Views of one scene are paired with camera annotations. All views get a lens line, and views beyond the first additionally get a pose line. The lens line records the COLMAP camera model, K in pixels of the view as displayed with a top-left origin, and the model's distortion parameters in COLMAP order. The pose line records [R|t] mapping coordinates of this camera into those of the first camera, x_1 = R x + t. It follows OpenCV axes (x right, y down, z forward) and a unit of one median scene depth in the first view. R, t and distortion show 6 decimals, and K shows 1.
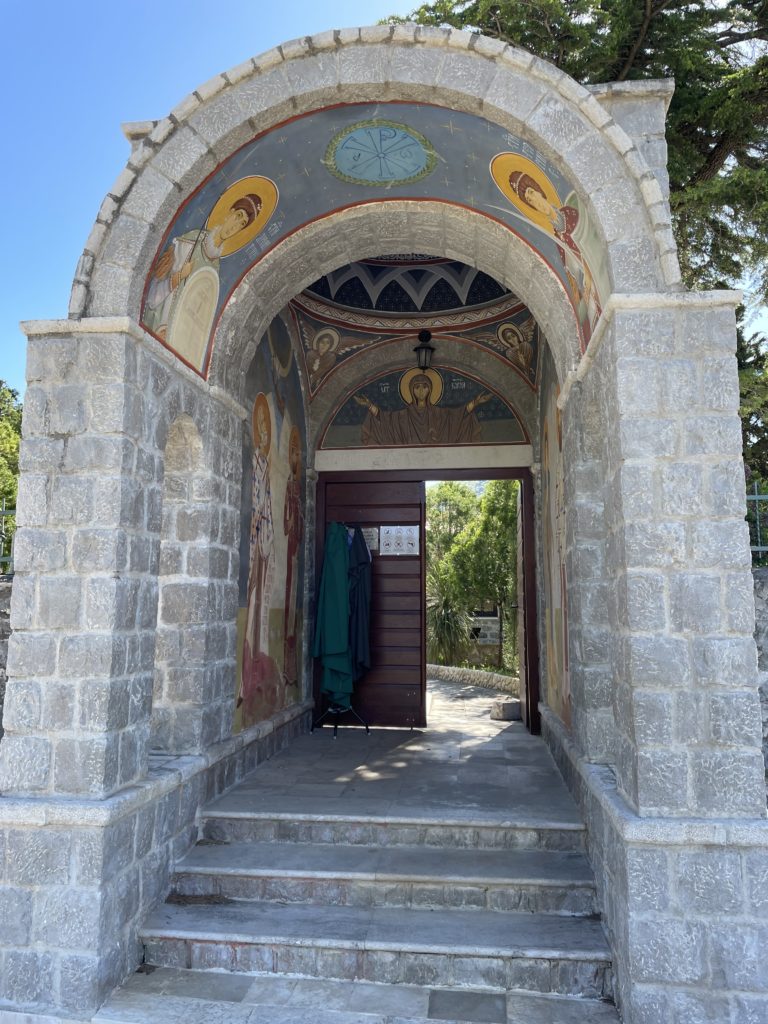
lens RADIAL K [[782.0, 0, 384.2], [0, 782.0, 511.6], [0, 0, 1]] dist [0.002629, 0.000053]
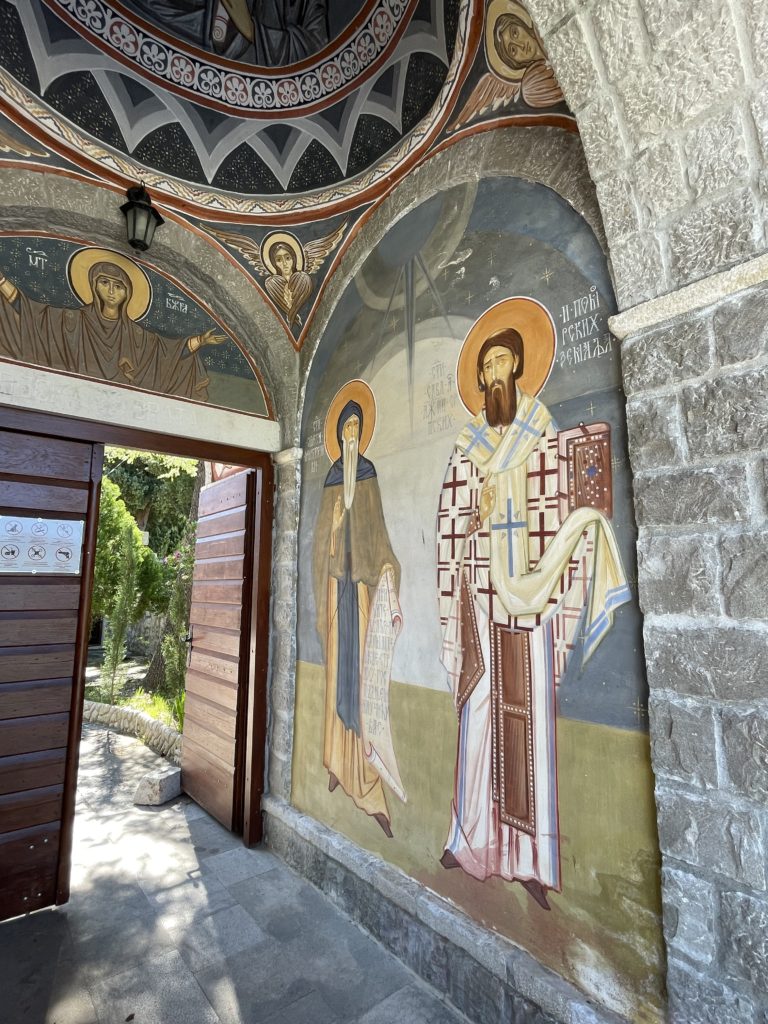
lens RADIAL K [[507.0, 0, 387.8], [0, 507.0, 507.6], [0, 0, 1]] dist [-0.005889, -0.001393]
pose [[0.686332, 0.101691, 0.720144, -0.067604], [-0.098098, 0.994072, -0.046881, 0.004243], [-0.720643, -0.038469, 0.692239, 0.594313]]
